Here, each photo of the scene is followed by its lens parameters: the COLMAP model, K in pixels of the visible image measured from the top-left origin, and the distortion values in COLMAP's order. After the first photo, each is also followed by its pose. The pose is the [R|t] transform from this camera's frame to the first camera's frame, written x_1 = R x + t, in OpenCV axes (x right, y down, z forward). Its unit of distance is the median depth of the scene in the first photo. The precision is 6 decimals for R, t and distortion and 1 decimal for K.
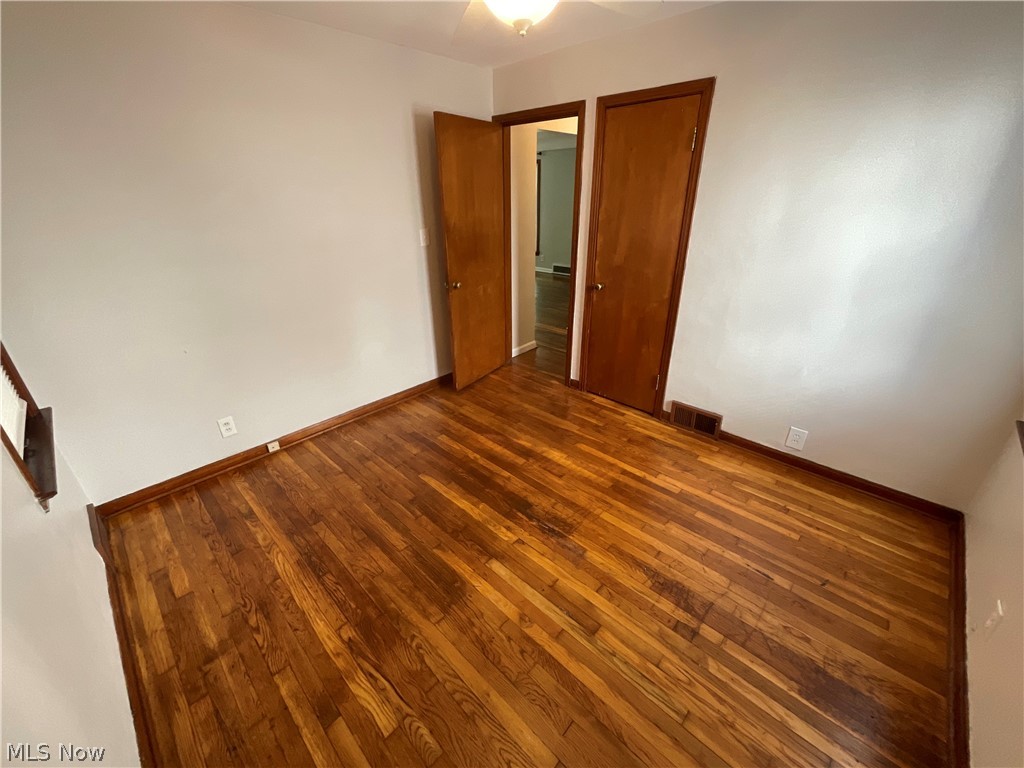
lens RADIAL K [[416.9, 0, 510.4], [0, 416.9, 383.9], [0, 0, 1]] dist [0.006406, 0.001127]
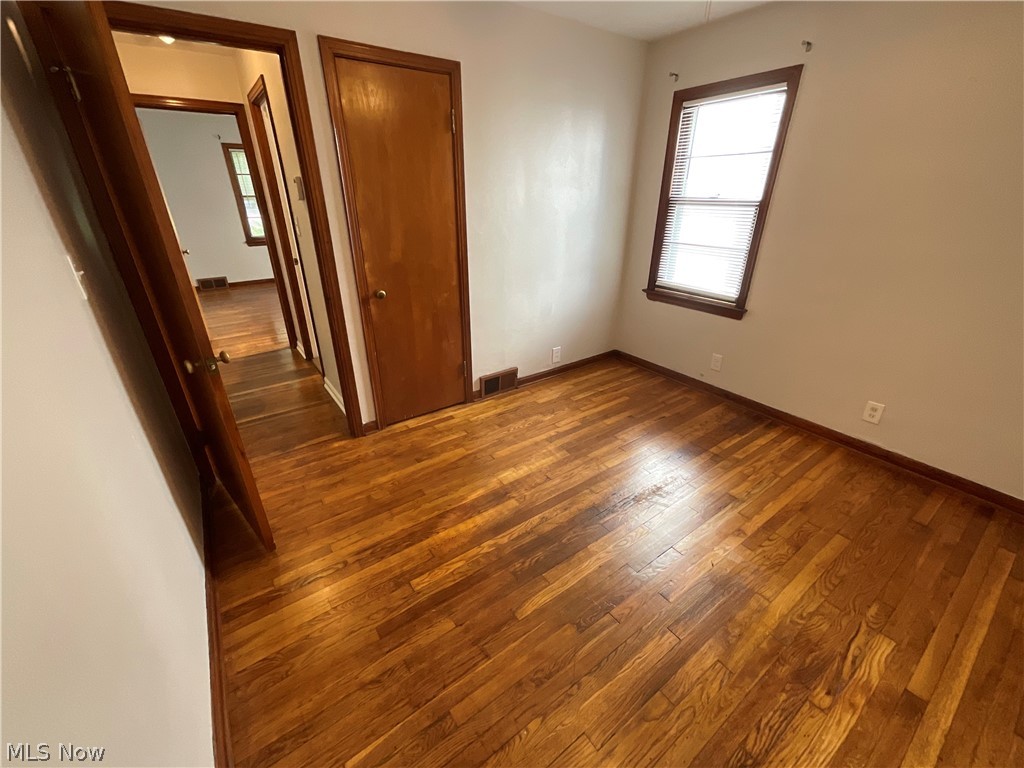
lens RADIAL K [[416.9, 0, 508.7], [0, 416.9, 384.6], [0, 0, 1]] dist [0.006406, 0.001127]
pose [[0.187075, -0.408863, 0.893216, -0.642198], [0.413174, 0.857679, 0.306061, -0.279834], [-0.891229, 0.311798, 0.329382, 0.706560]]
